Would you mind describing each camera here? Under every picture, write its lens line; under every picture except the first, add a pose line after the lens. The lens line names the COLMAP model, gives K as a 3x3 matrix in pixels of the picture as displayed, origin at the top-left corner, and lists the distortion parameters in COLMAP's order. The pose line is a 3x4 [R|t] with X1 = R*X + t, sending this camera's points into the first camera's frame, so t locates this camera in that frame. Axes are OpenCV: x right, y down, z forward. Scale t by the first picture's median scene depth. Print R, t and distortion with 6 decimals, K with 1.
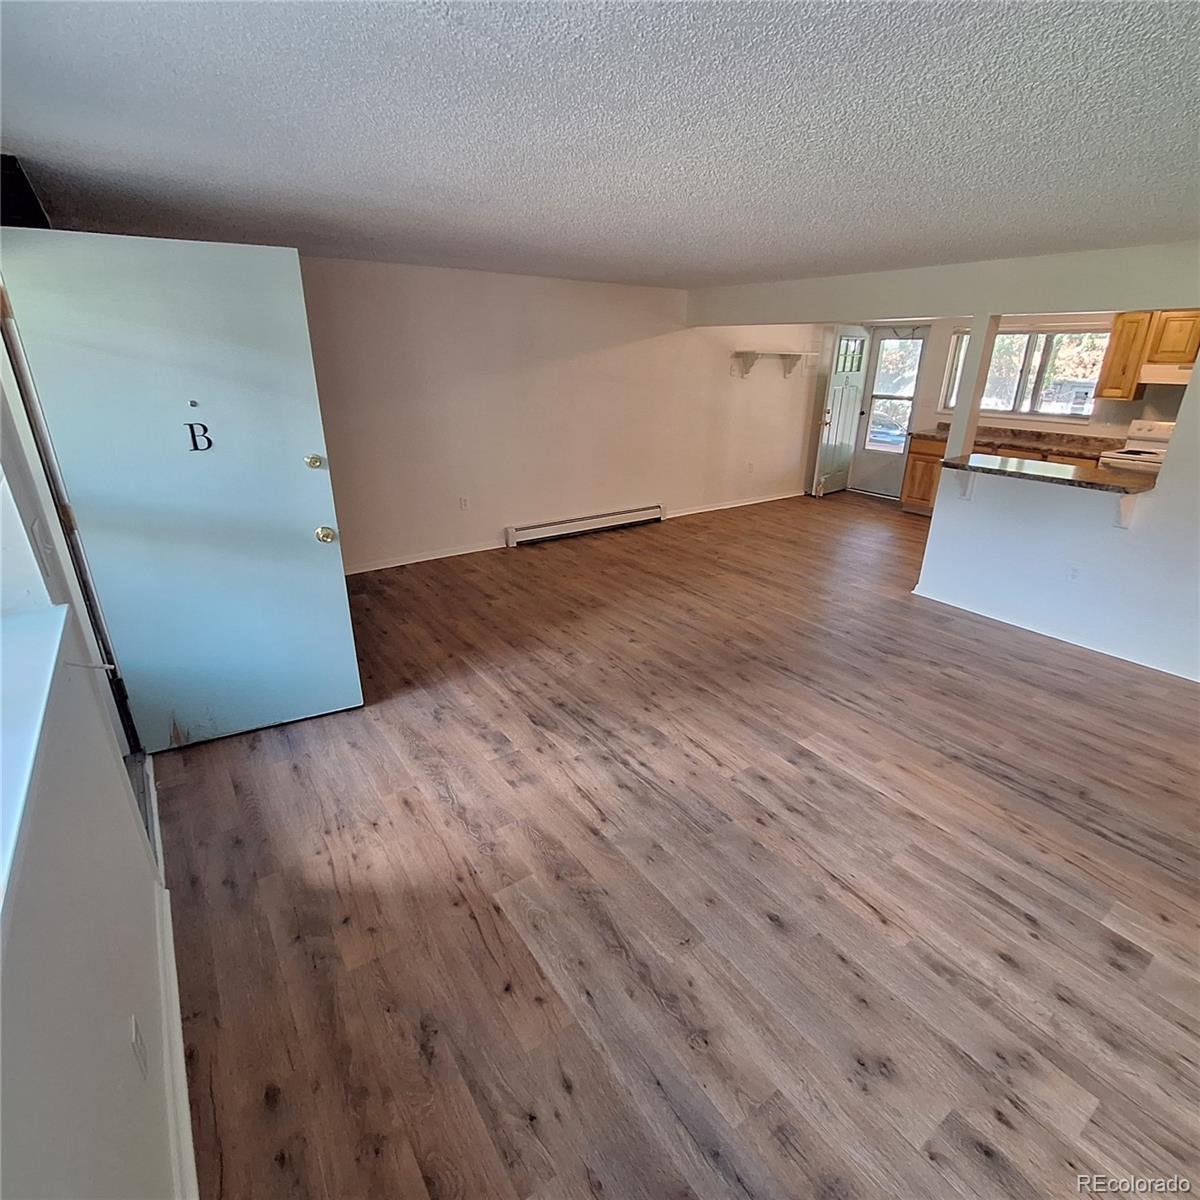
lens RADIAL K [[630.0, 0, 602.1], [0, 630.0, 596.2], [0, 0, 1]] dist [-0.007037, 0.003562]
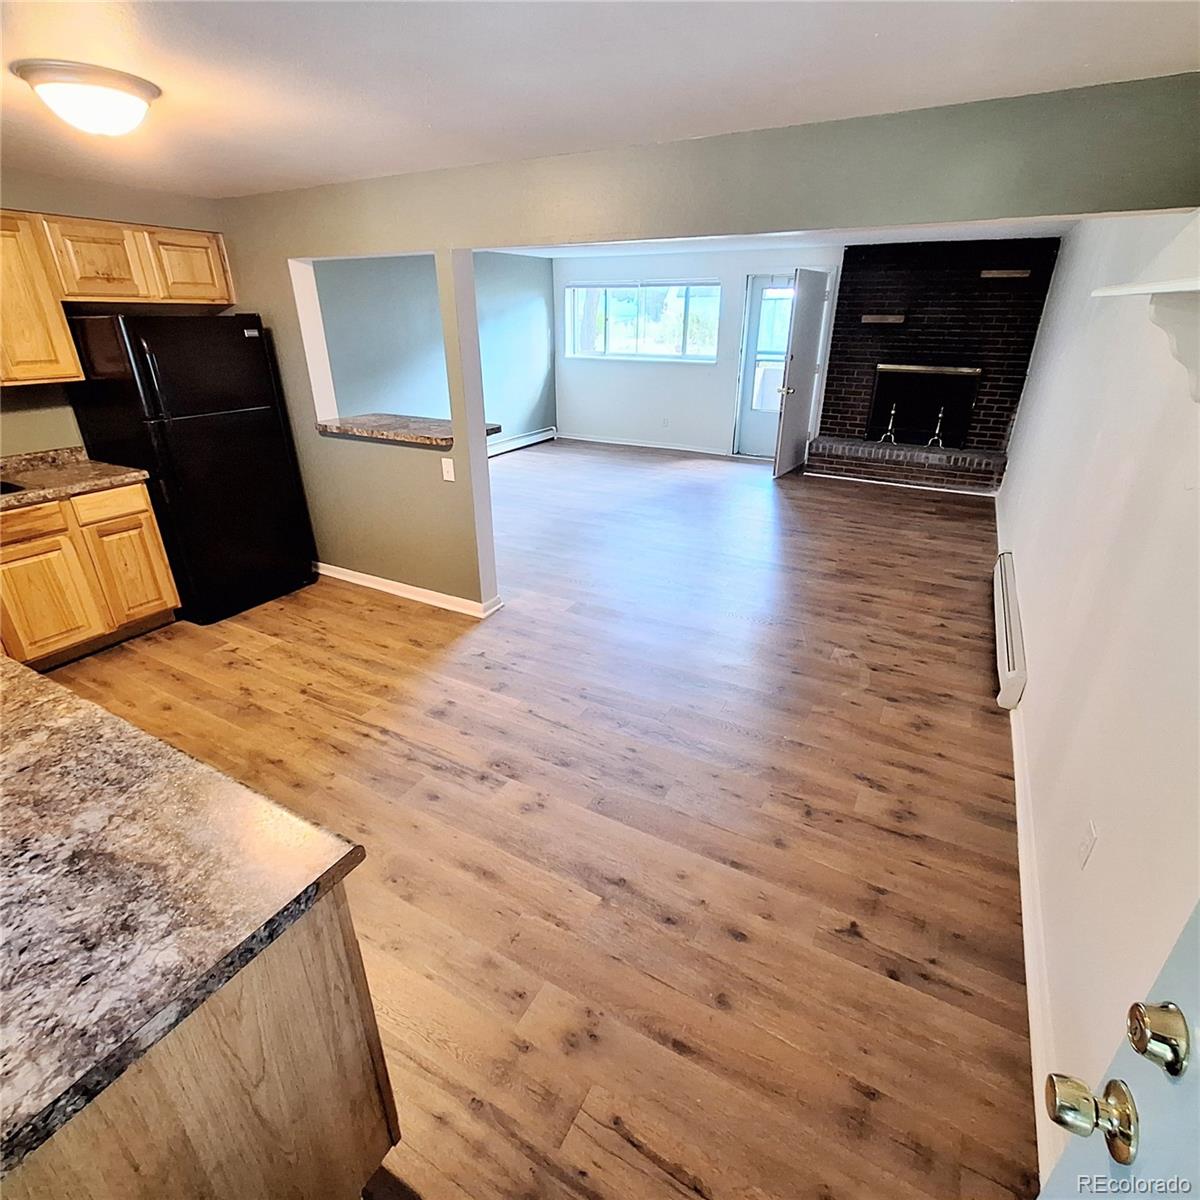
lens RADIAL K [[630.0, 0, 601.9], [0, 630.0, 595.9], [0, 0, 1]] dist [-0.007037, 0.003562]
pose [[-0.903144, 0.165908, -0.395986, 1.031962], [-0.165199, 0.717023, 0.677191, -0.865425], [0.396282, 0.677018, -0.620167, 2.280573]]
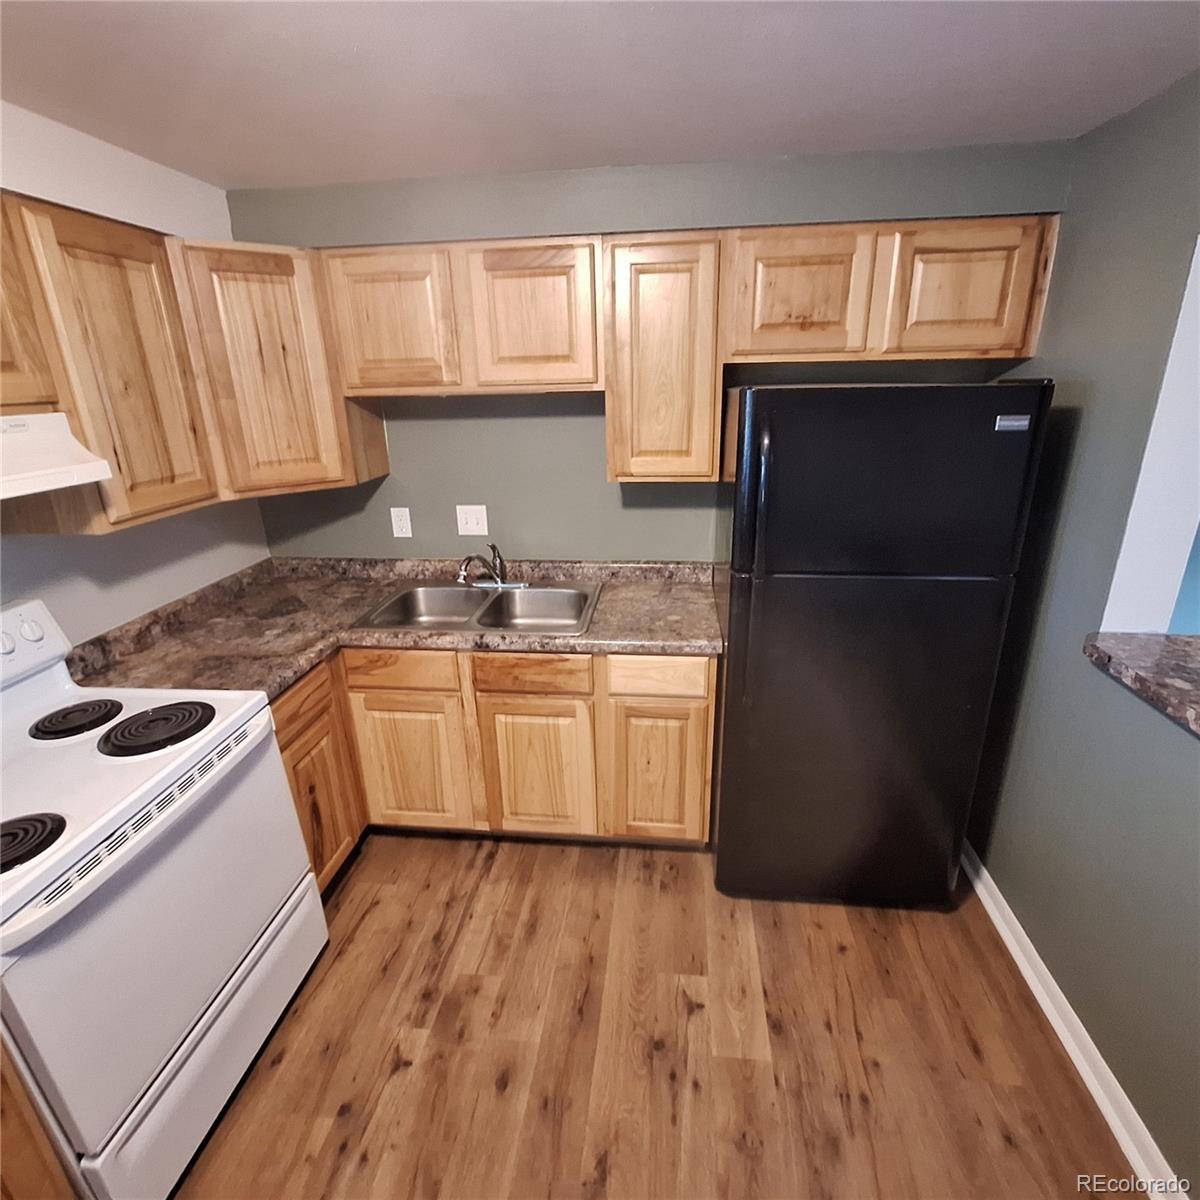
lens RADIAL K [[630.0, 0, 602.2], [0, 630.0, 595.6], [0, 0, 1]] dist [-0.007037, 0.003562]
pose [[-0.742393, -0.214803, 0.634596, 0.974505], [0.258264, 0.782245, 0.566915, -0.604259], [-0.618185, 0.584767, -0.525257, 1.581360]]
